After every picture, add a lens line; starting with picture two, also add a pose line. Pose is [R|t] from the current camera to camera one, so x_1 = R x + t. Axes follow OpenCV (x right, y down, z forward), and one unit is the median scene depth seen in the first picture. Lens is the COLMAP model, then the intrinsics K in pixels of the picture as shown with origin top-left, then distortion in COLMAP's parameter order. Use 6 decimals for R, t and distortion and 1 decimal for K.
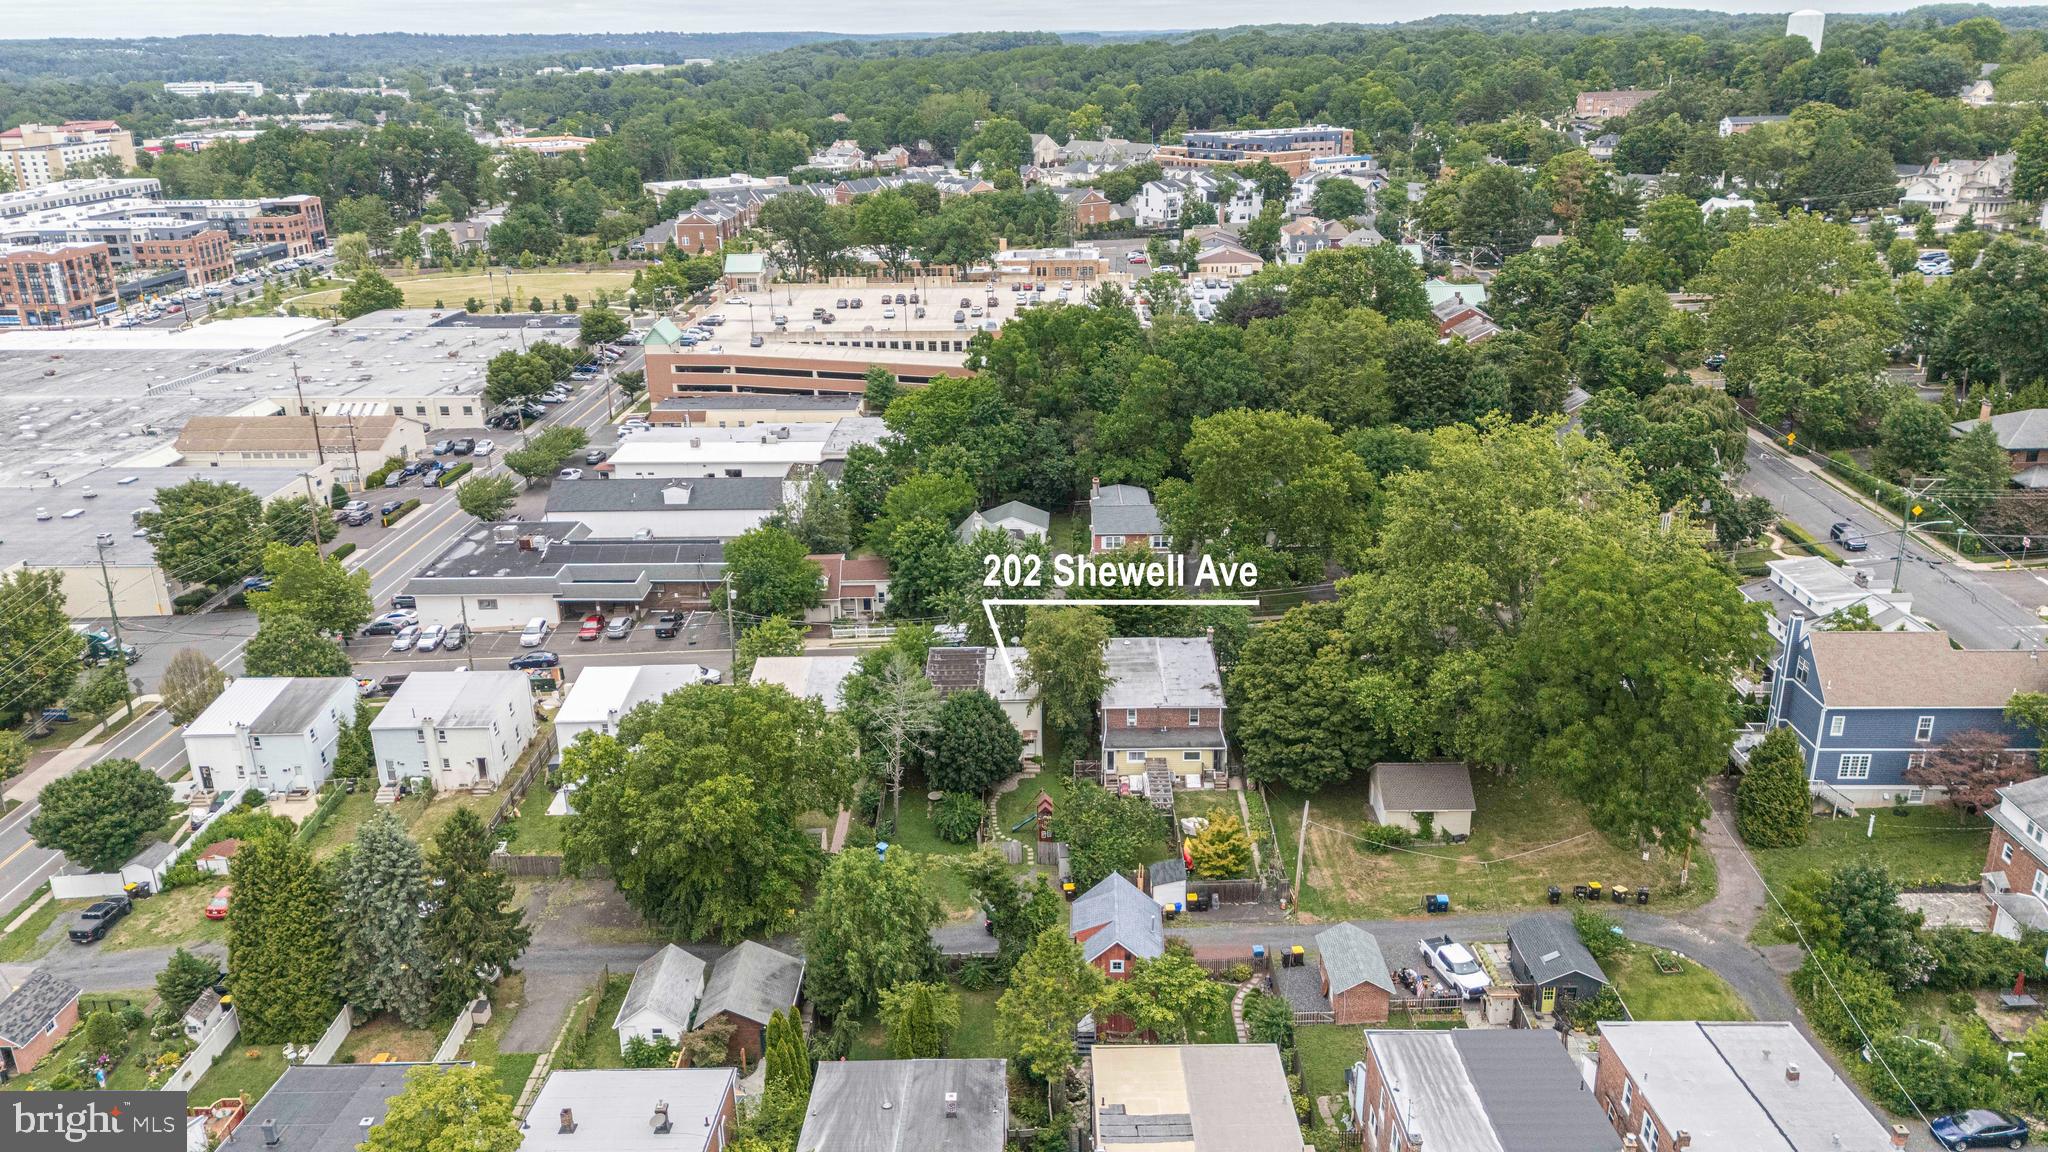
lens RADIAL K [[1491.9, 0, 1019.2], [0, 1491.9, 577.3], [0, 0, 1]] dist [0.077871, -0.066885]
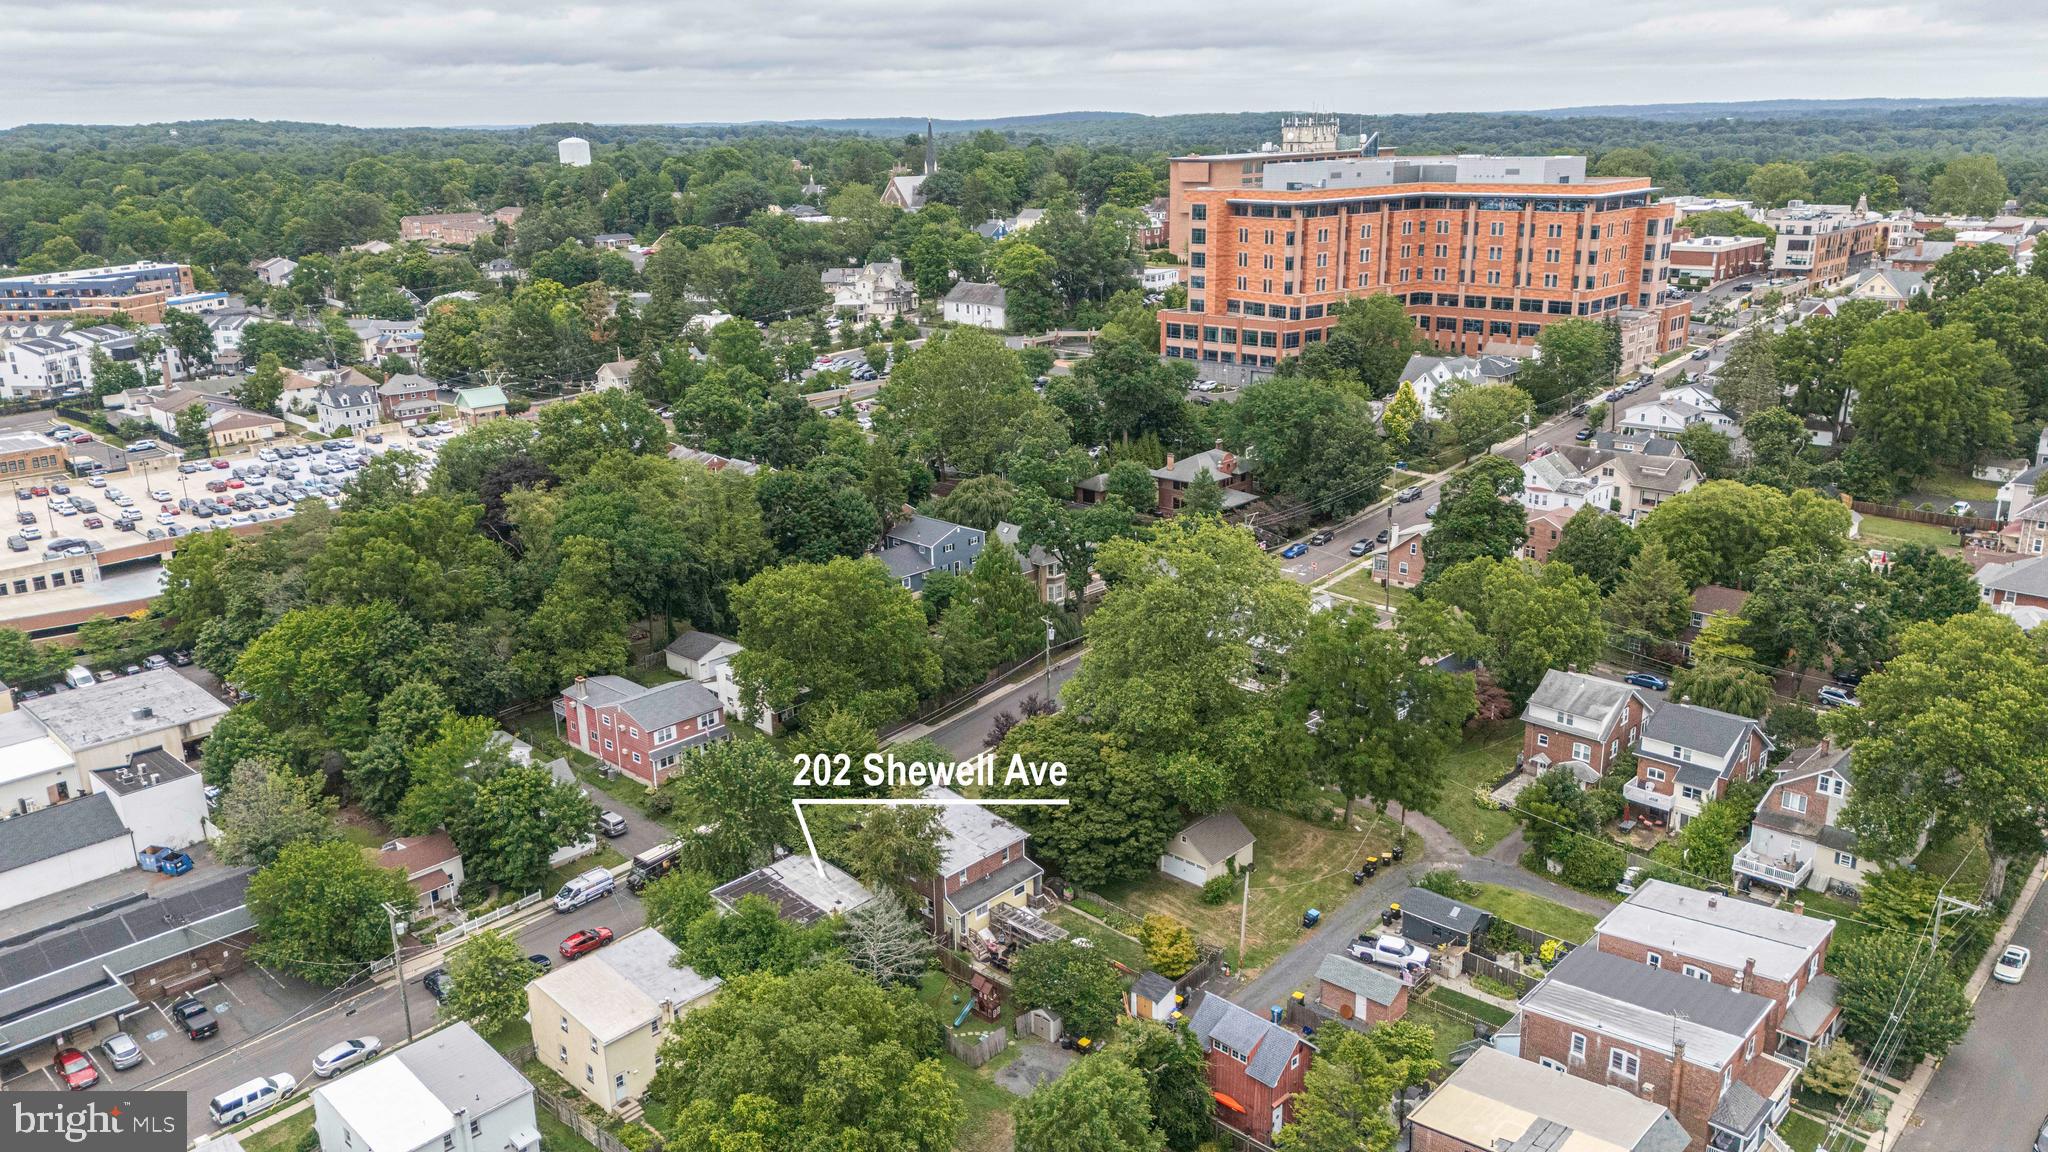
lens RADIAL K [[1491.9, 0, 1019.2], [0, 1491.9, 577.3], [0, 0, 1]] dist [0.077871, -0.066885]
pose [[0.681960, -0.211322, 0.700196, -0.208152], [0.257573, 0.965410, 0.040499, -0.049018], [-0.684534, 0.152733, 0.712801, 0.080211]]
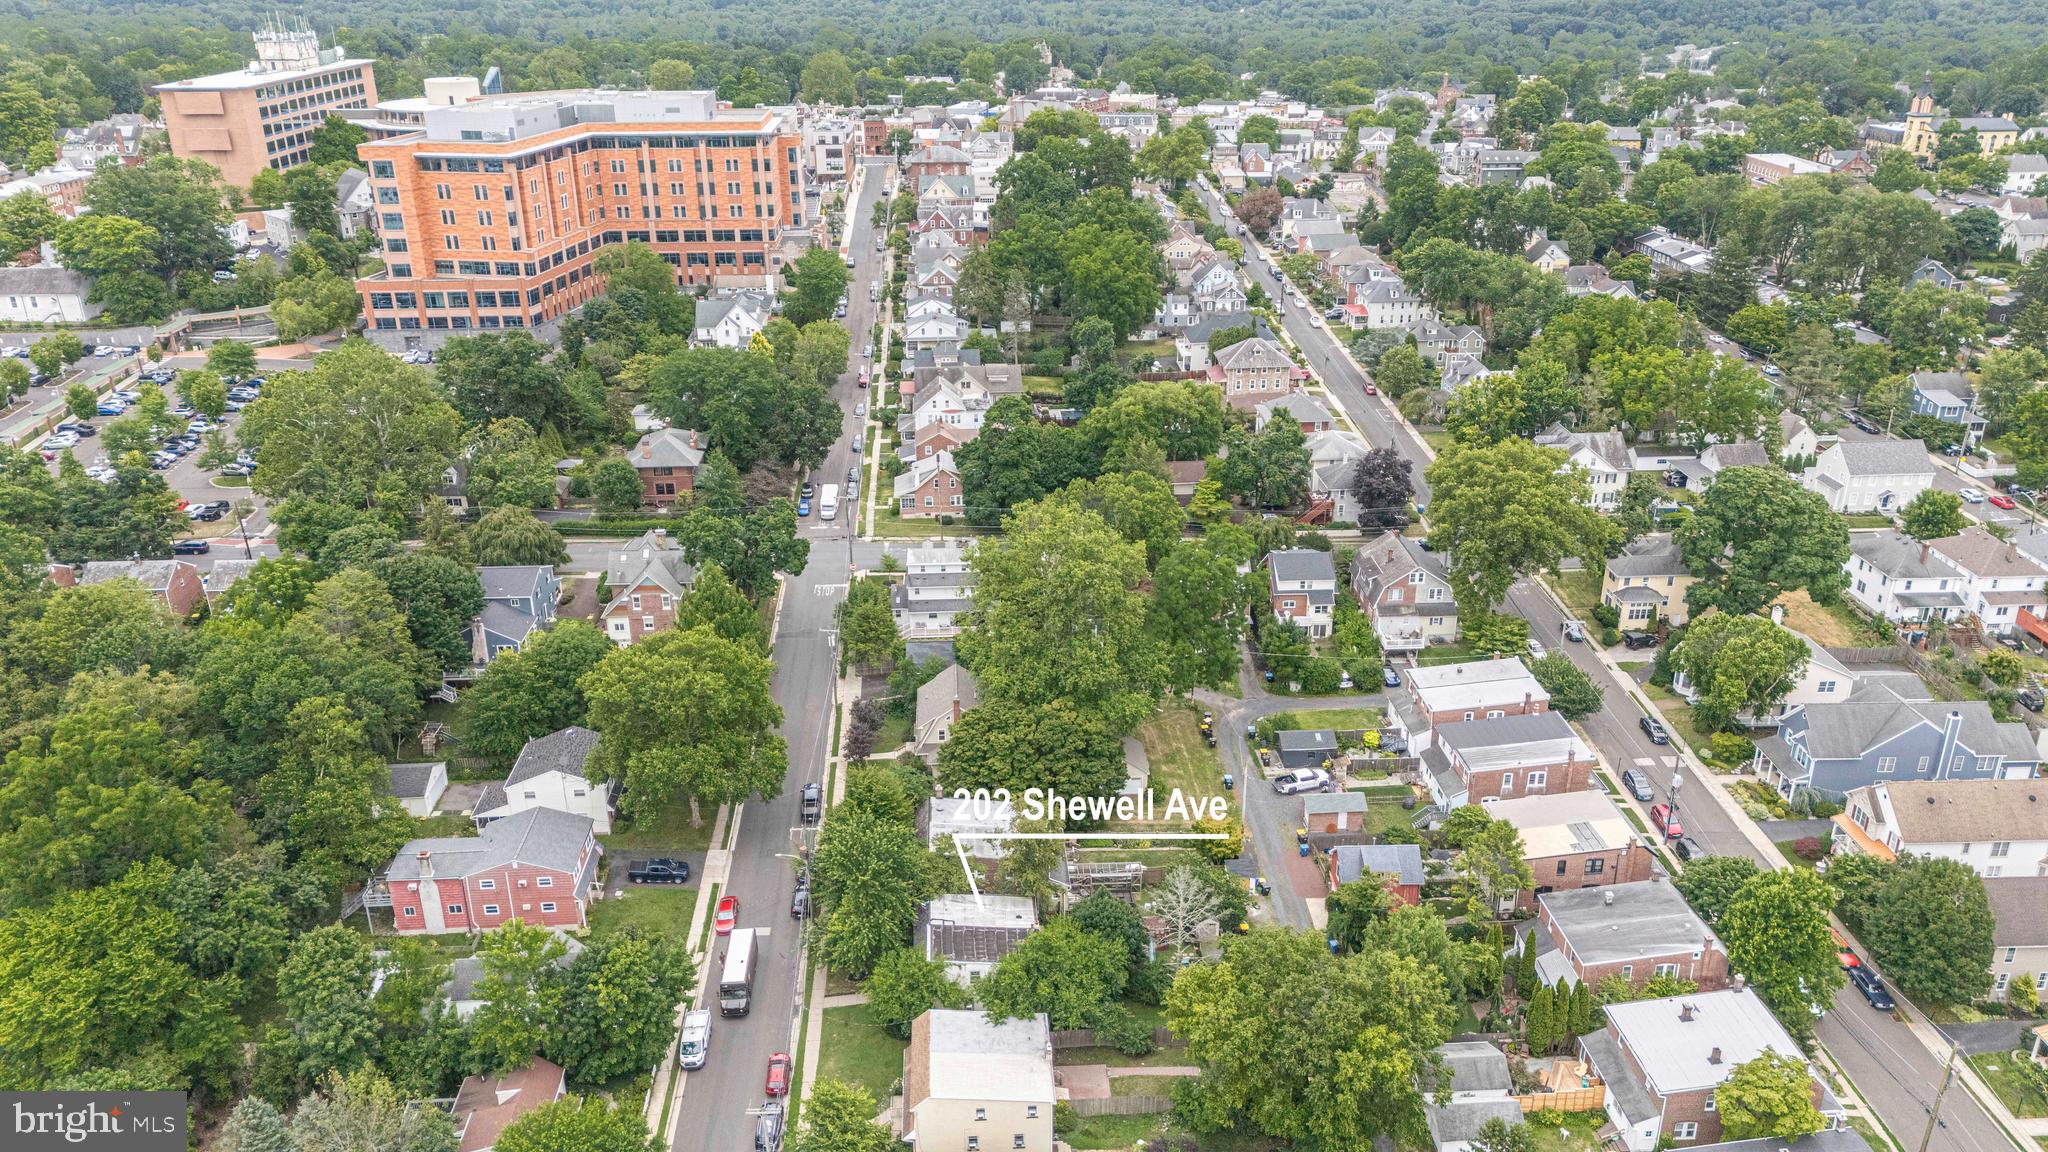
lens RADIAL K [[1491.9, 0, 1019.2], [0, 1491.9, 577.3], [0, 0, 1]] dist [0.077871, -0.066885]
pose [[-0.047333, -0.370712, 0.927541, -0.342878], [0.354392, 0.861941, 0.362579, -0.196076], [-0.933898, 0.345875, 0.090579, 0.314312]]
